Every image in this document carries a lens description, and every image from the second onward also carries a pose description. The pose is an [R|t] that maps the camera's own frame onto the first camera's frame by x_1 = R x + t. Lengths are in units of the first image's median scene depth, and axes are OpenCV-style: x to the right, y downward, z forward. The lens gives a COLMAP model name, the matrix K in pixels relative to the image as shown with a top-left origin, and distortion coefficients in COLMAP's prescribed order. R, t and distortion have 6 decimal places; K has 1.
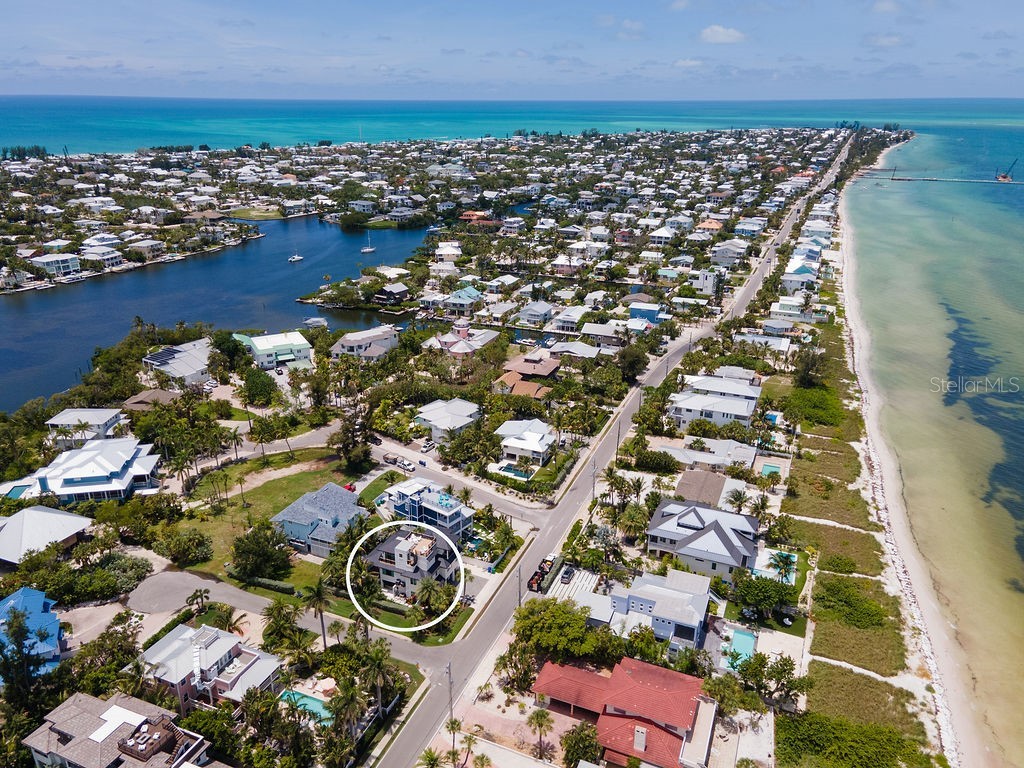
lens RADIAL K [[744.4, 0, 508.1], [0, 744.4, 381.3], [0, 0, 1]] dist [0.021046, 0.045654]
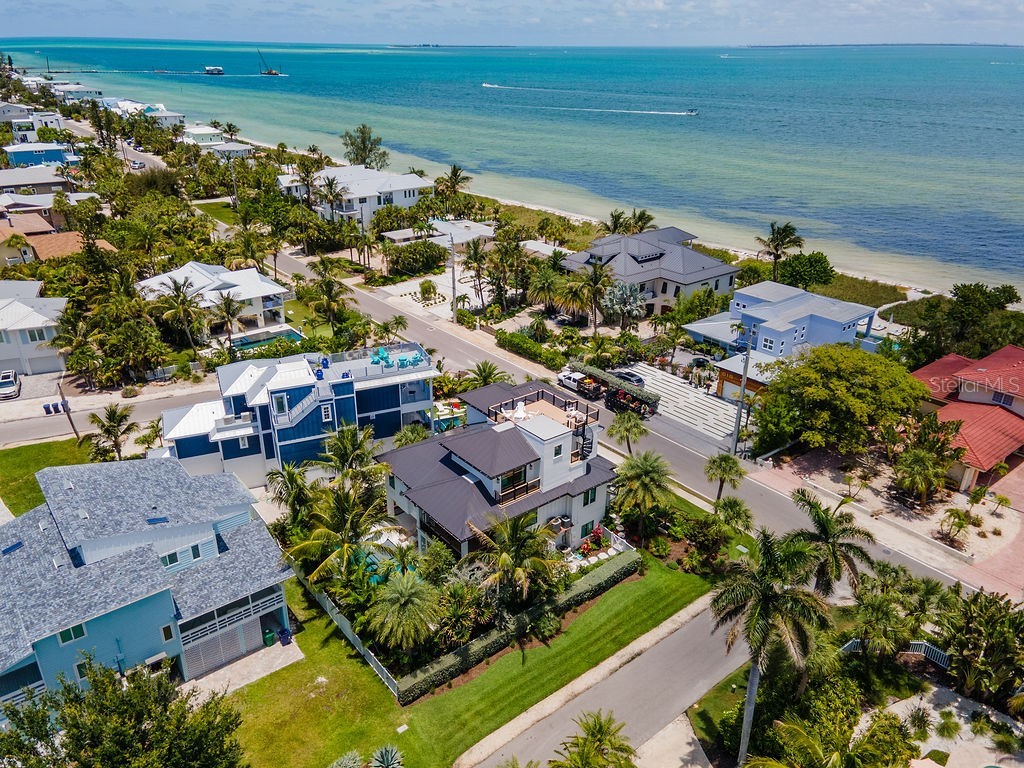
lens RADIAL K [[744.4, 0, 508.1], [0, 744.4, 381.3], [0, 0, 1]] dist [0.021046, 0.045654]
pose [[0.471550, -0.361619, 0.804284, -0.275692], [0.307971, 0.922156, 0.234055, 0.067053], [-0.826314, 0.137327, 0.546211, 0.507750]]
